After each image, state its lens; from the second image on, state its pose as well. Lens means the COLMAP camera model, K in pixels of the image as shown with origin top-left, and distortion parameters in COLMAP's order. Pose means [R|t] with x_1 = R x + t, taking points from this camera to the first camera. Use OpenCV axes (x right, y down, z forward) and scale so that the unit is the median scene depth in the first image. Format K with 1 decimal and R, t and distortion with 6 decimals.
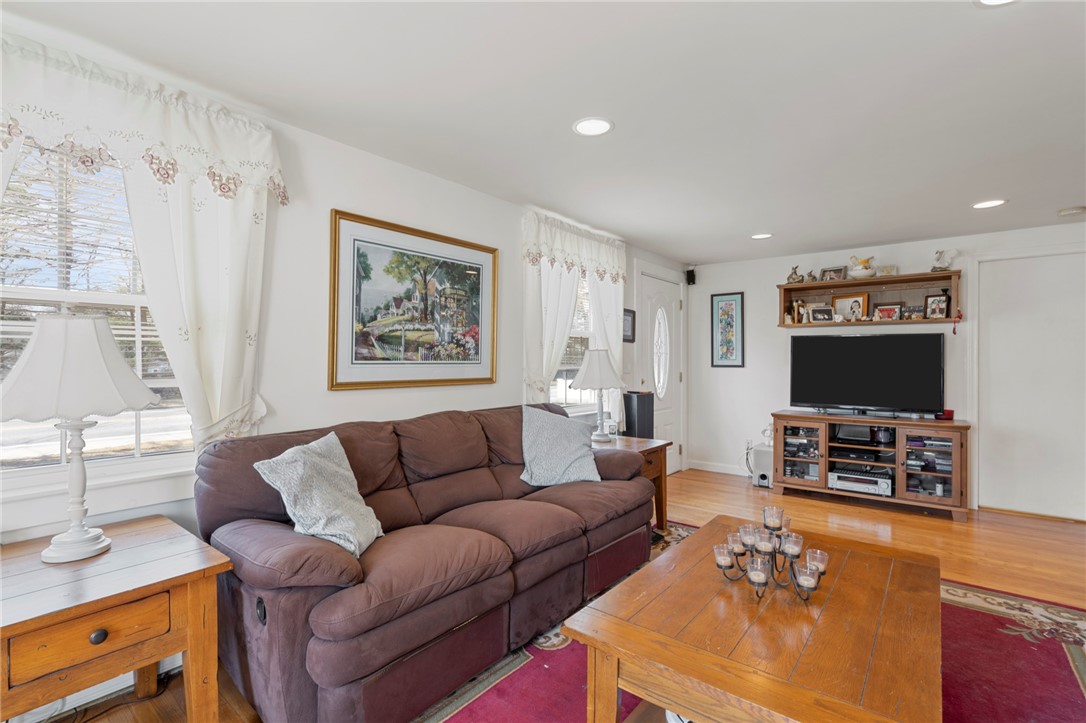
lens RADIAL K [[492.7, 0, 551.7], [0, 492.7, 355.2], [0, 0, 1]] dist [-0.008067, 0.003224]
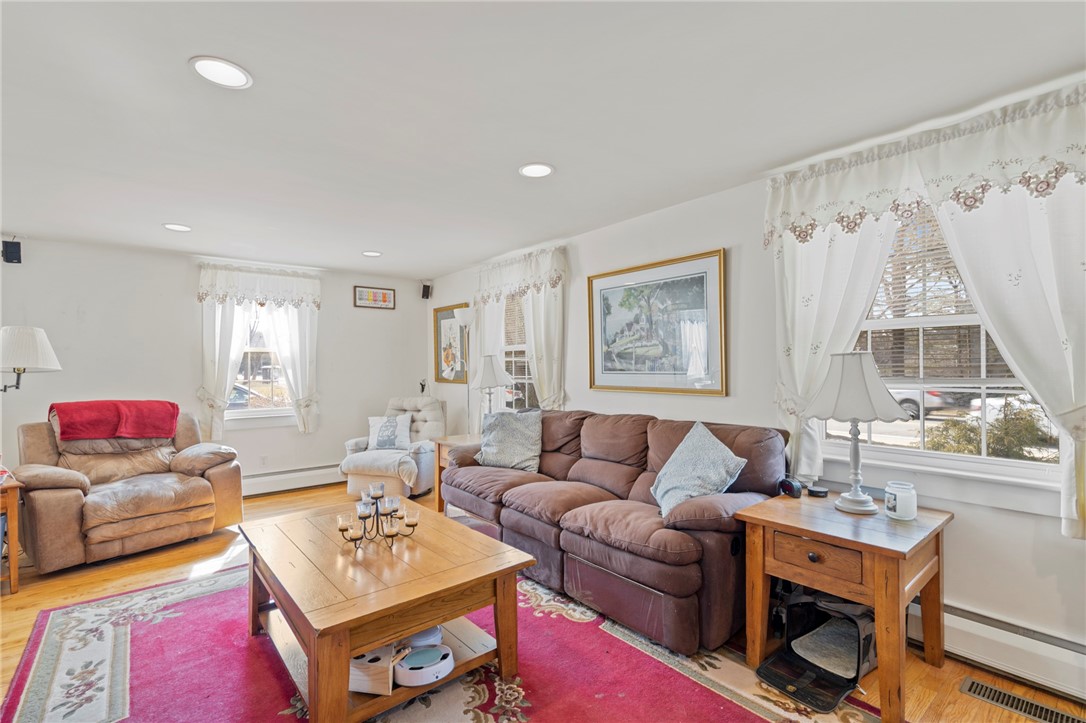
lens RADIAL K [[492.7, 0, 553.0], [0, 492.7, 366.3], [0, 0, 1]] dist [-0.008067, 0.003224]
pose [[-0.182240, -0.006475, -0.983233, 0.989849], [0.012398, 0.999884, -0.008883, 0.006833], [0.983176, -0.013809, -0.182138, 1.017433]]
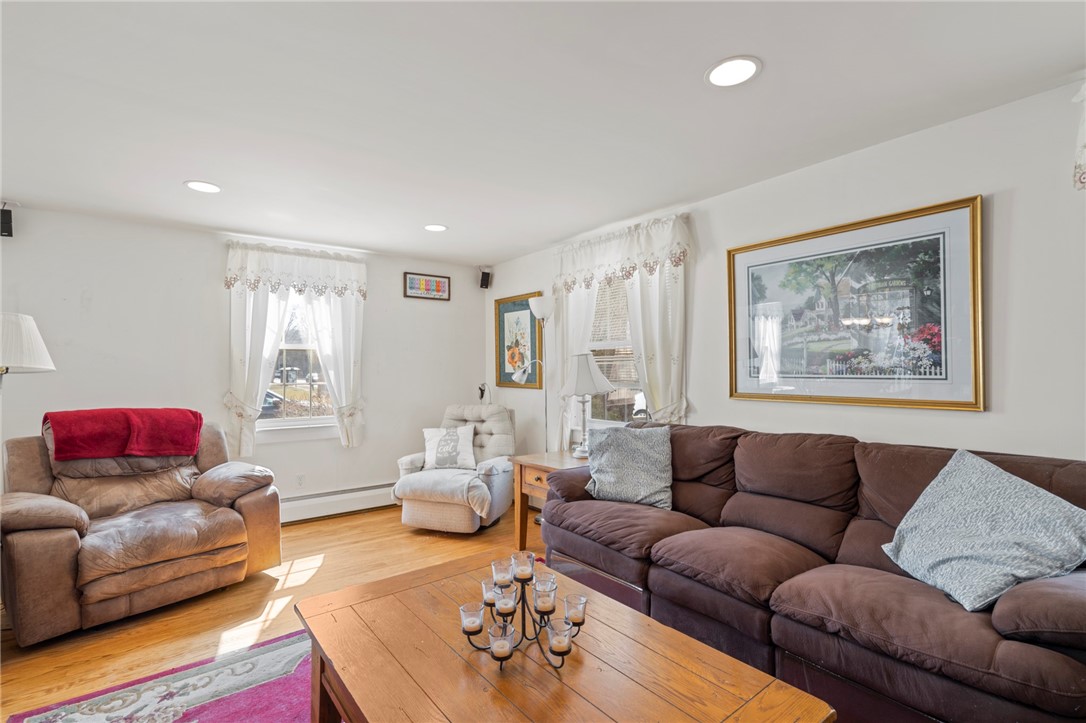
lens RADIAL K [[492.7, 0, 544.7], [0, 492.7, 367.0], [0, 0, 1]] dist [-0.008067, 0.003224]
pose [[-0.217198, -0.012139, -0.976052, 0.724758], [0.008781, 0.999858, -0.014389, 0.005768], [0.976088, -0.011696, -0.217061, 0.709526]]
